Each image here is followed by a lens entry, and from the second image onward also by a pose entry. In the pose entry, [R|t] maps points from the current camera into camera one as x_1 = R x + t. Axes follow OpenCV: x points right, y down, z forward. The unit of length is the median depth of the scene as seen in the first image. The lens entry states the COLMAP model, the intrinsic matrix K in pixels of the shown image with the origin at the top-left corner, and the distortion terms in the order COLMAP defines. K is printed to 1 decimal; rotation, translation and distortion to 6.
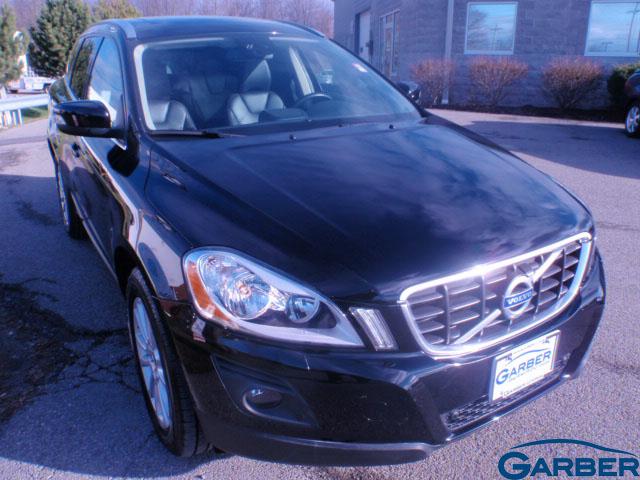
lens RADIAL K [[530.6, 0, 317.6], [0, 530.6, 239.9], [0, 0, 1]] dist [-0.107632, 0.040332]
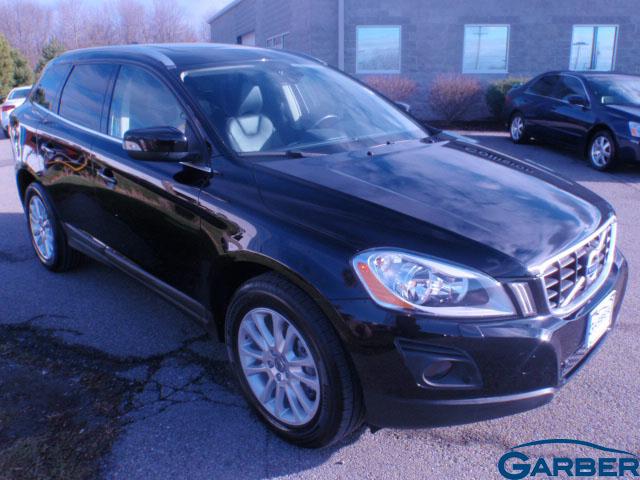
lens RADIAL K [[530.6, 0, 324.3], [0, 530.6, 237.4], [0, 0, 1]] dist [-0.107632, 0.040332]
pose [[0.967593, -0.079947, 0.239527, -0.280470], [0.089480, 0.995561, -0.029176, 0.006944], [-0.236131, 0.049664, 0.970451, -0.049192]]
